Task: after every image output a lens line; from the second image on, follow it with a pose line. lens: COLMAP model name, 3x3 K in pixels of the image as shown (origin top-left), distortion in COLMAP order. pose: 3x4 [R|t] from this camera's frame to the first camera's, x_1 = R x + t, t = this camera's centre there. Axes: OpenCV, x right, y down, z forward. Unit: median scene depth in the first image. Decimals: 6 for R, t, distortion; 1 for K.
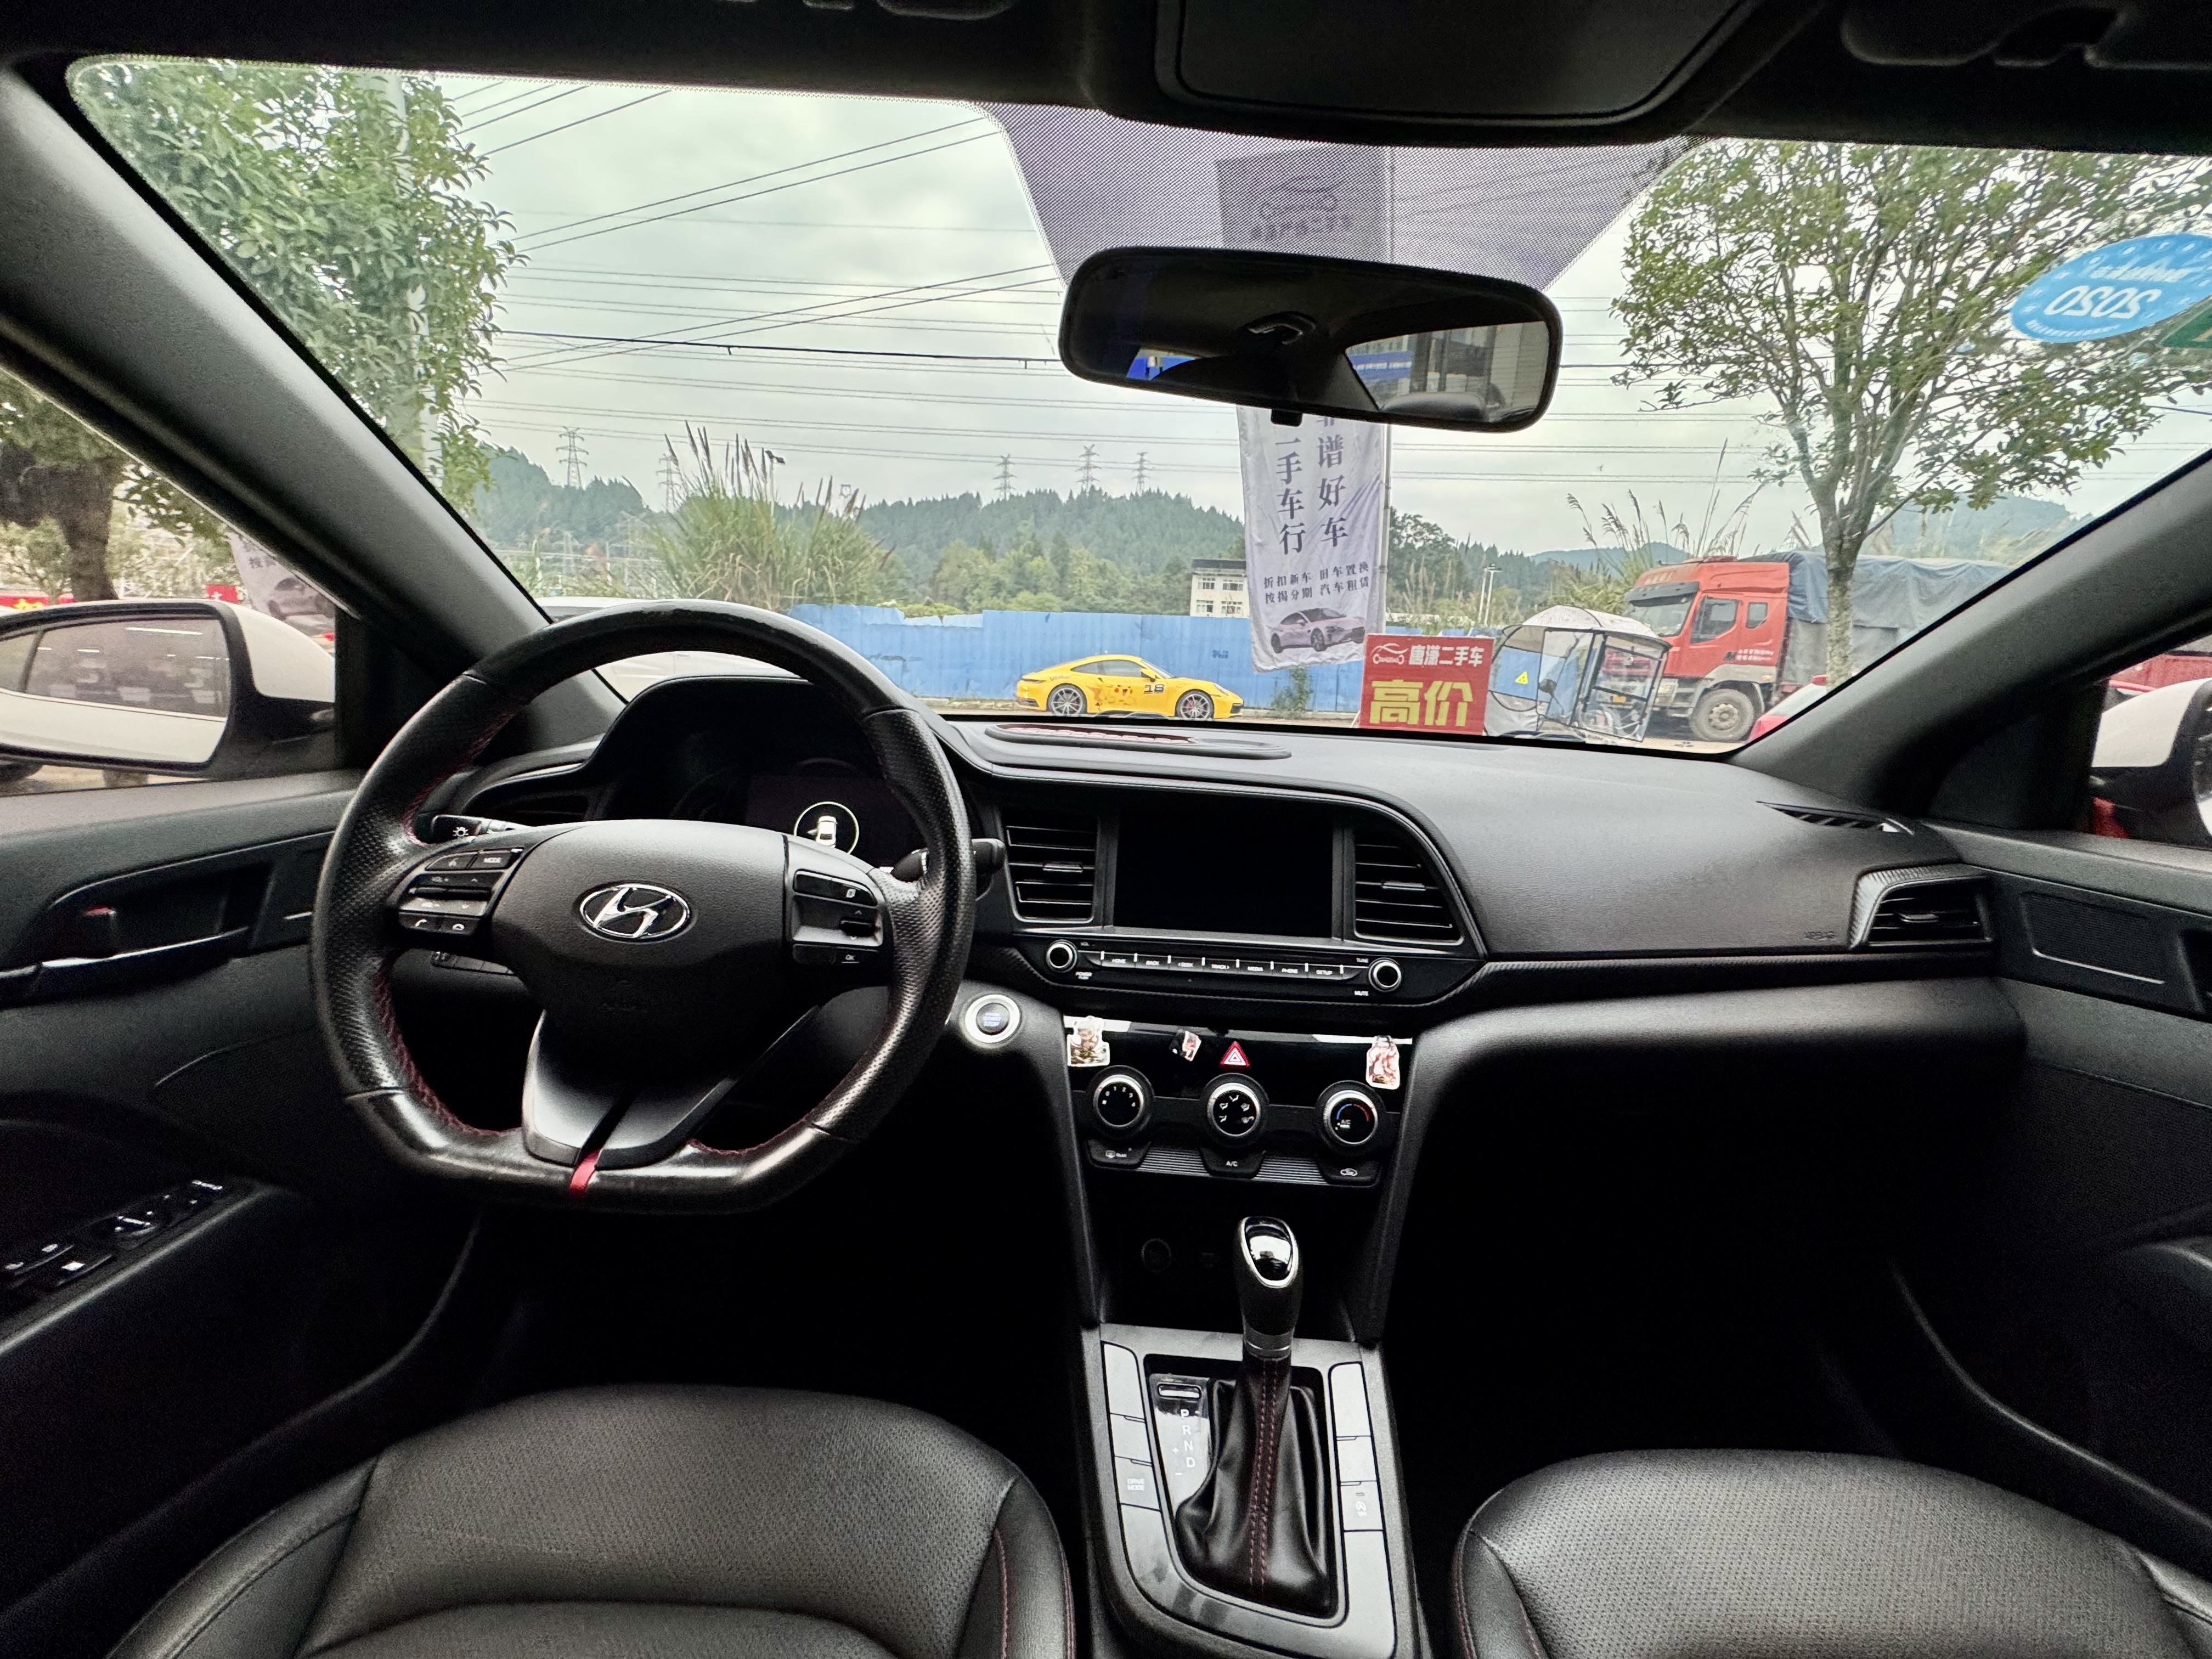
lens RADIAL K [[902.6, 0, 1106.0], [0, 902.6, 829.5], [0, 0, 1]] dist [-0.000191, 0.000291]
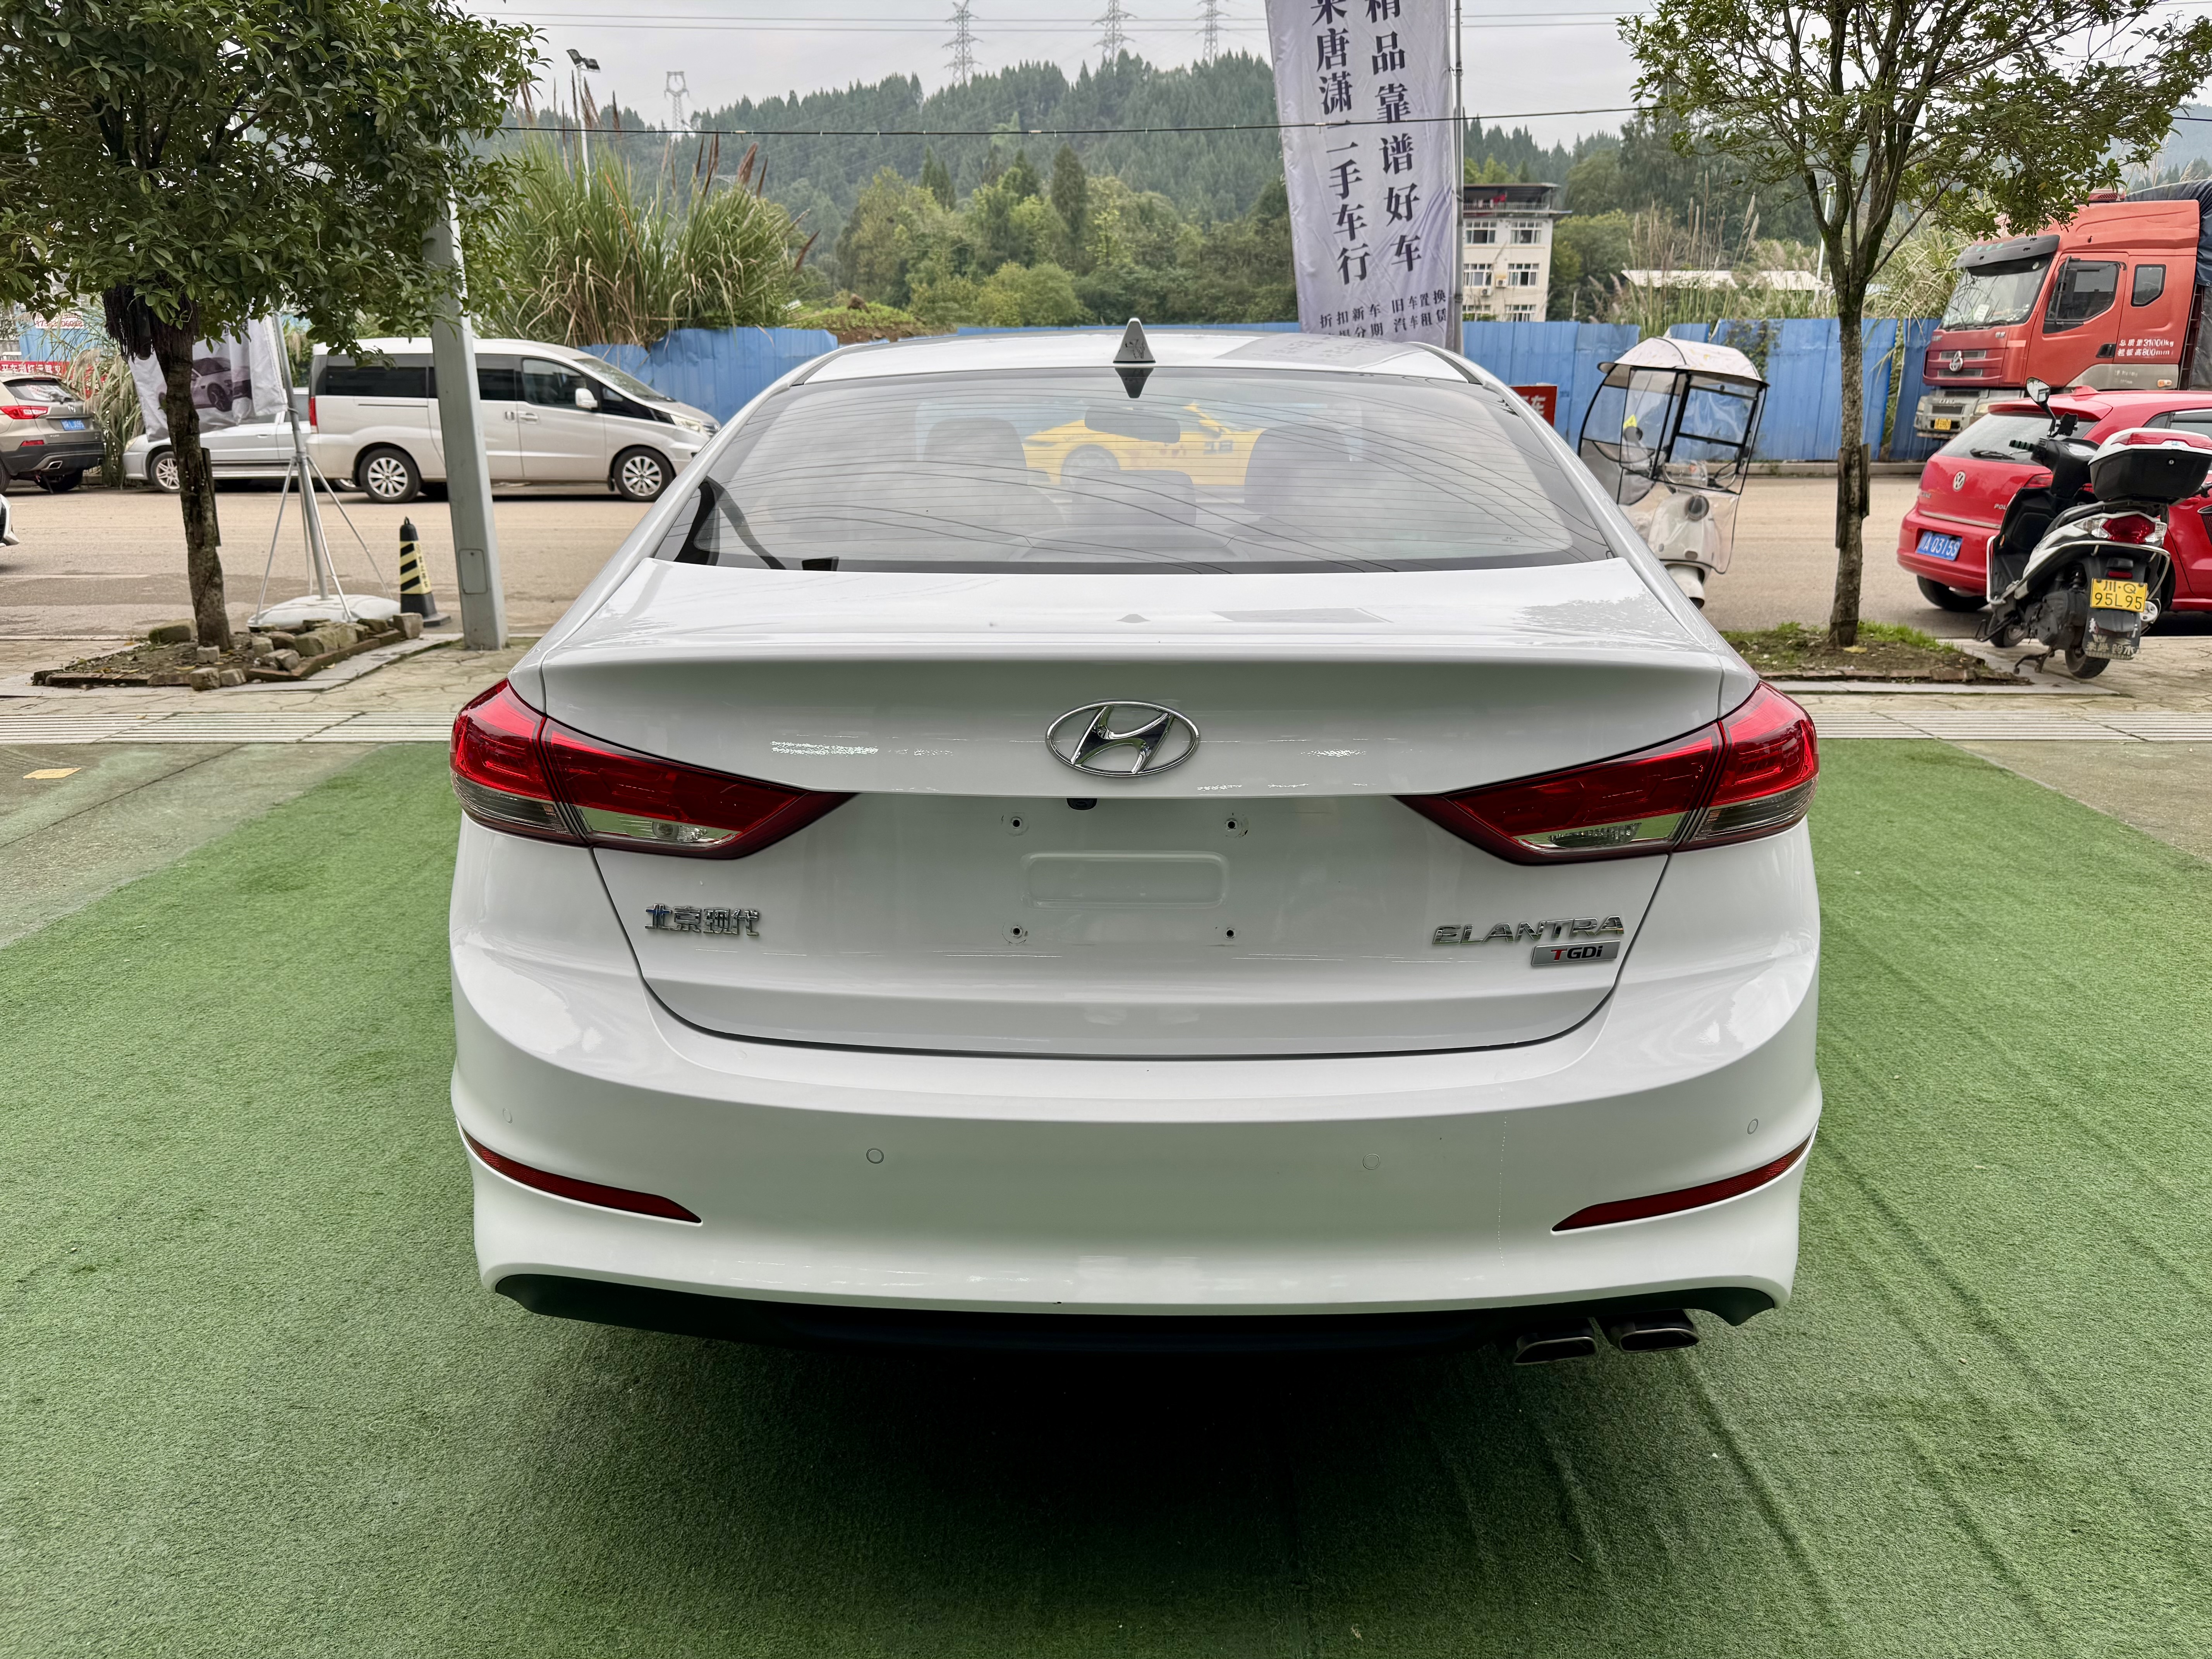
lens RADIAL K [[1566.0, 0, 1142.4], [0, 1566.0, 840.8], [0, 0, 1]] dist [0.072269, -0.088715]
pose [[0.999137, -0.035726, -0.021173, 0.008561], [0.037633, 0.994489, 0.097849, 0.021247], [0.017561, -0.098562, 0.994976, -0.188349]]
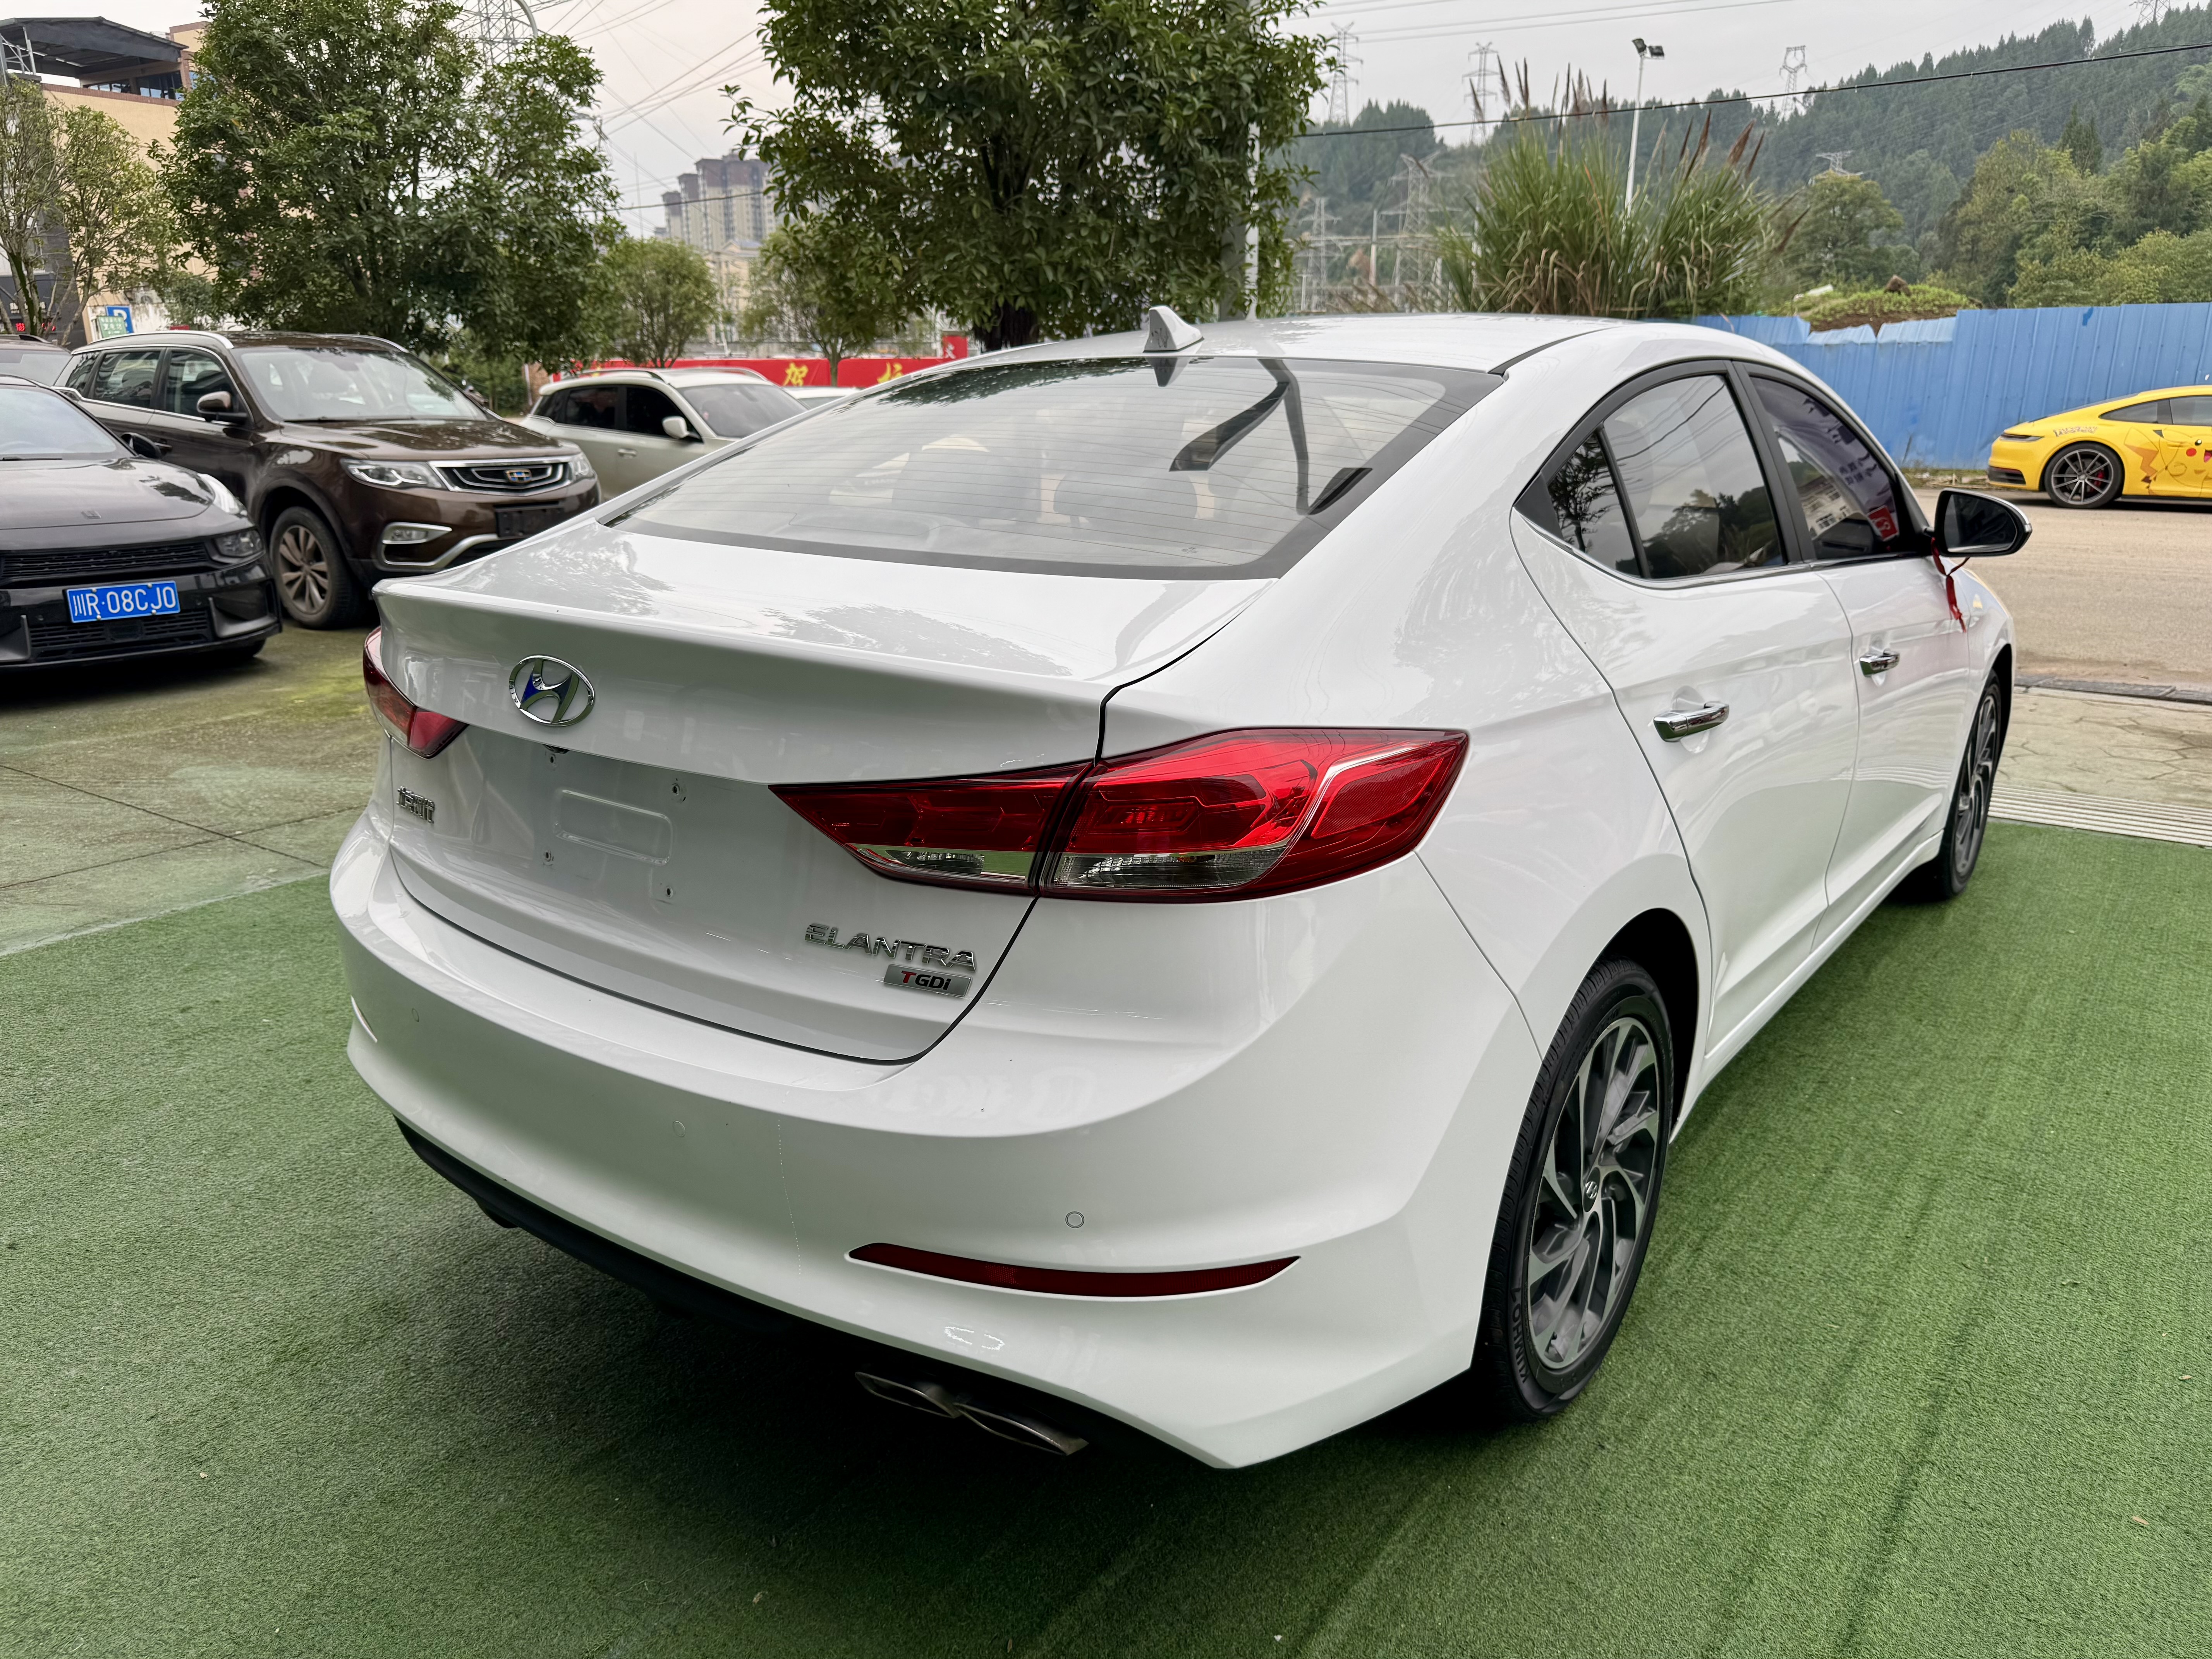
lens RADIAL K [[1586.5, 0, 1106.9], [0, 1586.5, 903.2], [0, 0, 1]] dist [-0.012761, -0.000241]
pose [[0.797569, 0.152324, -0.583680, 0.083638], [-0.078009, 0.985513, 0.150595, 0.019673], [0.598163, -0.074577, 0.797897, -0.162962]]
